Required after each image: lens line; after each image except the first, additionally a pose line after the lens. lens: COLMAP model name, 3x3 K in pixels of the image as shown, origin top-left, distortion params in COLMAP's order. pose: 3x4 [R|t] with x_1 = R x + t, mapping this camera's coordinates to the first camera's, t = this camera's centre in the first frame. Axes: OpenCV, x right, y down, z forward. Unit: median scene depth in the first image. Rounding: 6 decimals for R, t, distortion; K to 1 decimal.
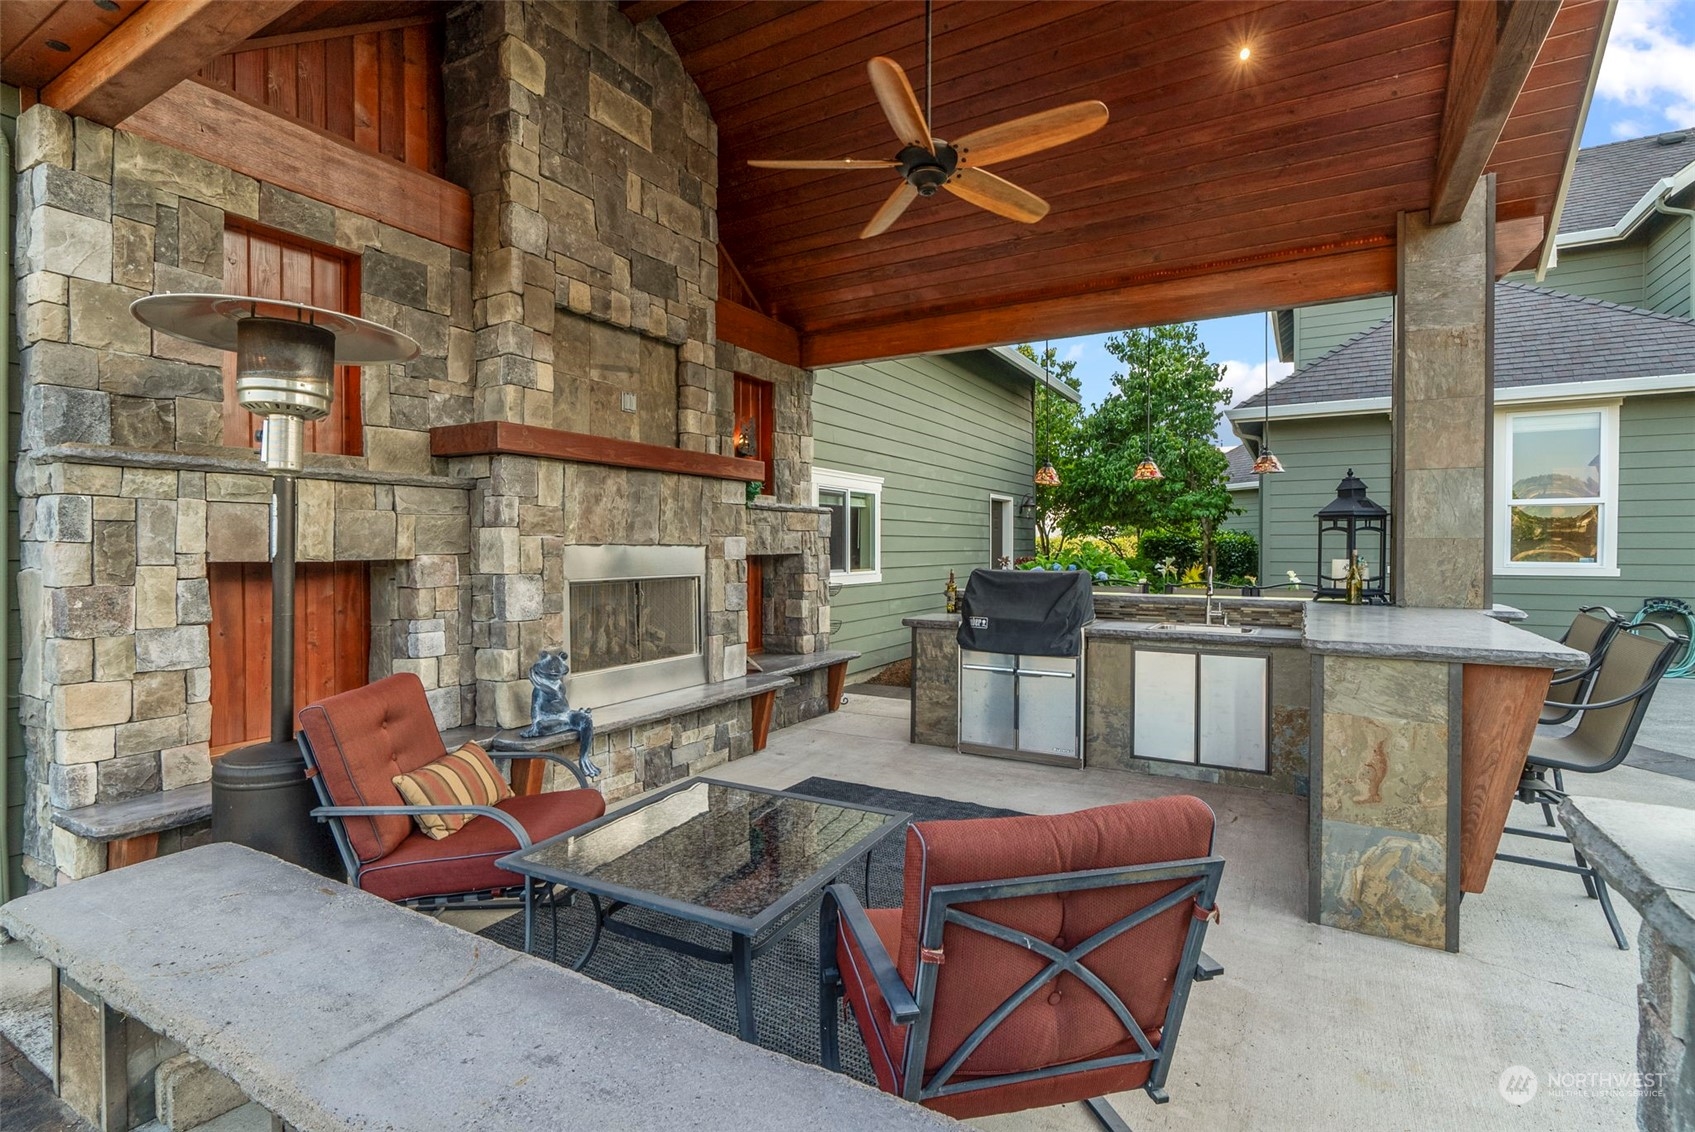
lens RADIAL K [[805.4, 0, 862.3], [0, 805.4, 554.2], [0, 0, 1]] dist [-0.003490, -0.000529]
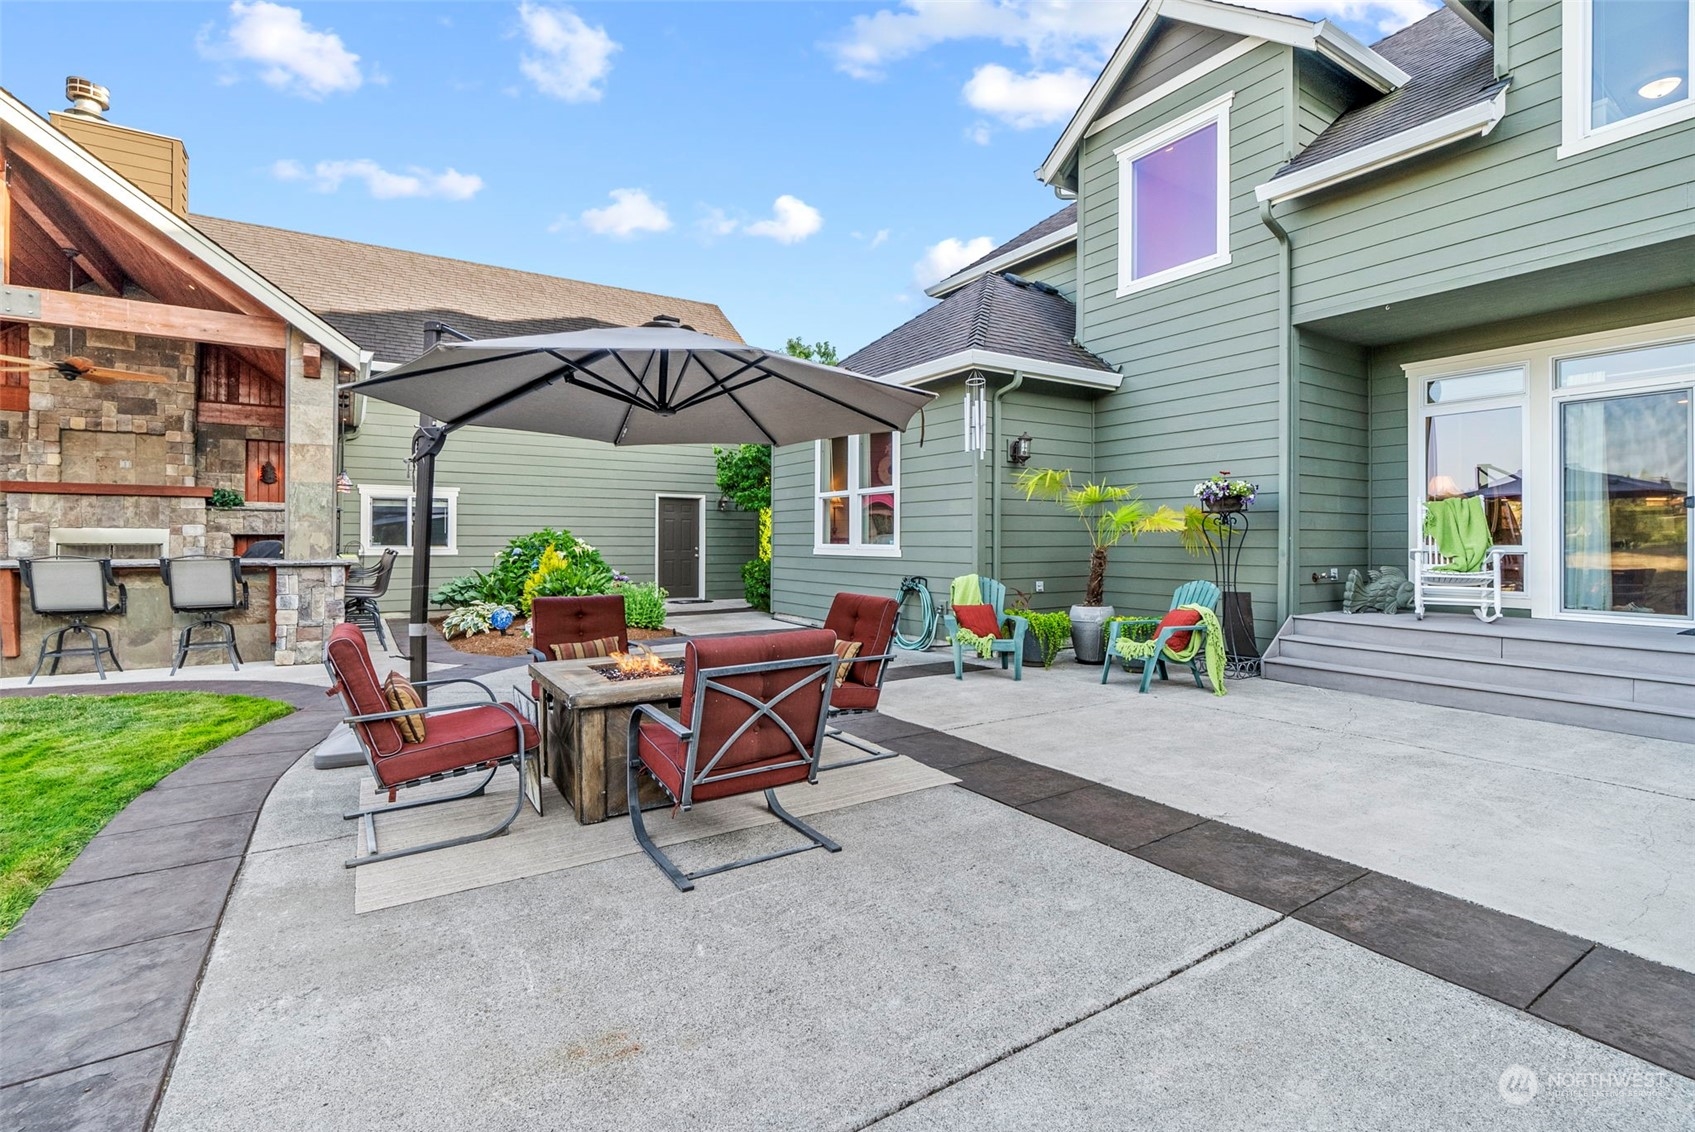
lens RADIAL K [[782.6, 0, 863.8], [0, 782.6, 543.0], [0, 0, 1]] dist [-0.010358, 0.002055]
pose [[0.886165, 0.004013, -0.463352, 2.625847], [-0.007355, 0.999958, -0.005407, 0.027302], [0.463311, 0.008200, 0.886158, 0.046101]]
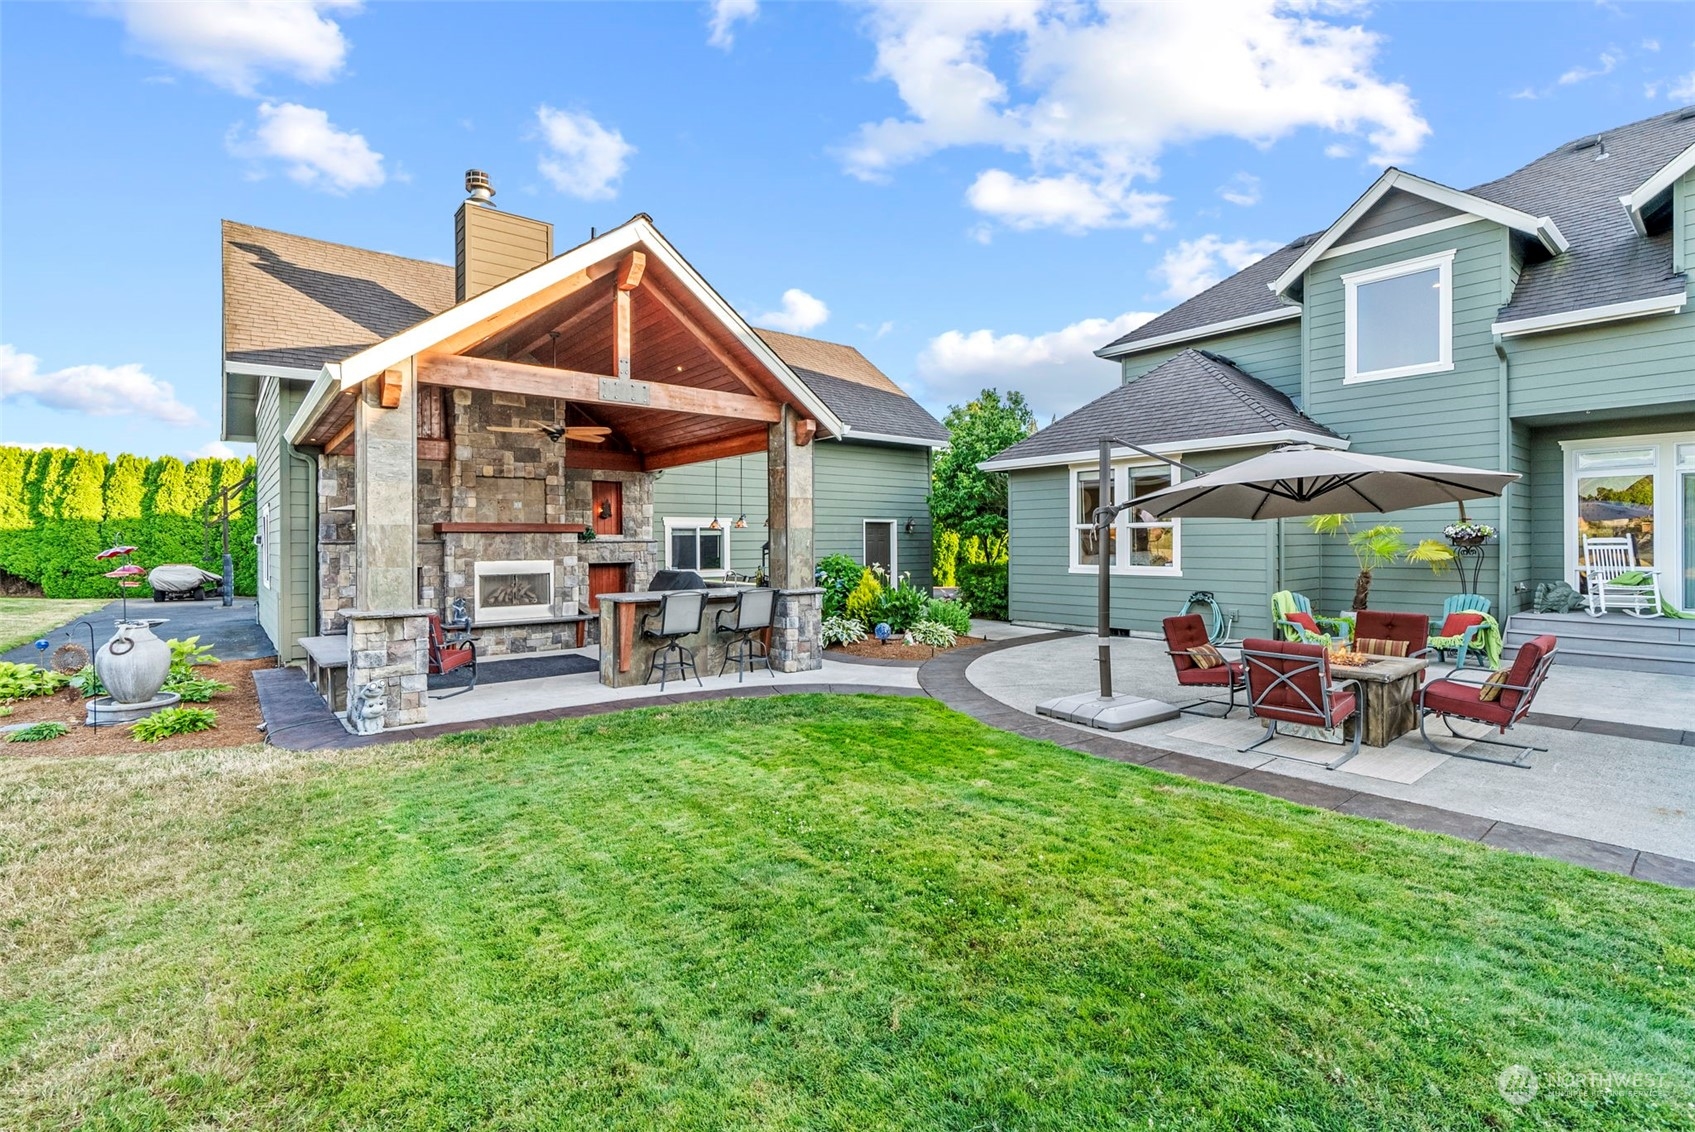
lens RADIAL K [[782.6, 0, 855.1], [0, 782.6, 545.0], [0, 0, 1]] dist [-0.010358, 0.002055]
pose [[0.934181, -0.005108, -0.356762, 1.679639], [0.003898, 0.999984, -0.004111, -0.048646], [0.356777, 0.002449, 0.934186, -0.990222]]
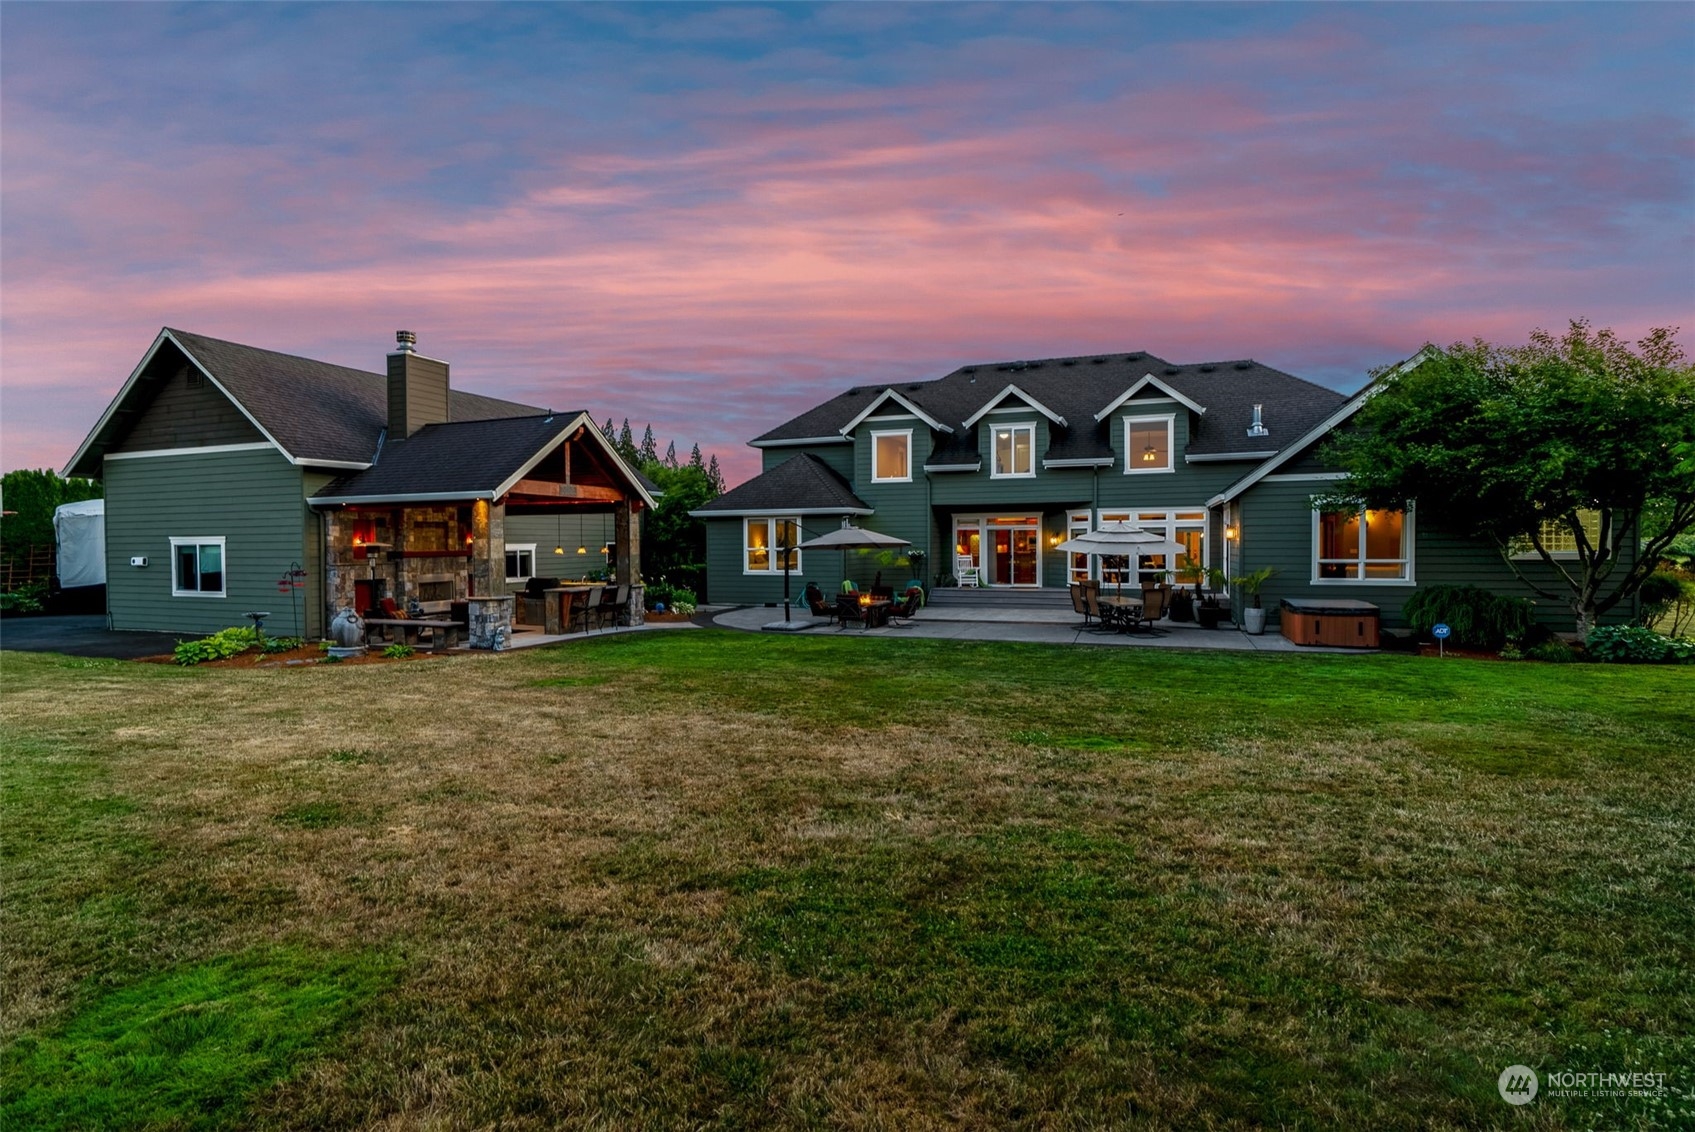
lens RADIAL K [[805.4, 0, 859.8], [0, 805.4, 565.0], [0, 0, 1]] dist [-0.003490, -0.000529]
pose [[0.987408, -0.011519, 0.157773, 1.288777], [0.008419, 0.999758, 0.020301, -0.126812], [-0.157968, -0.018717, 0.987267, -3.617961]]
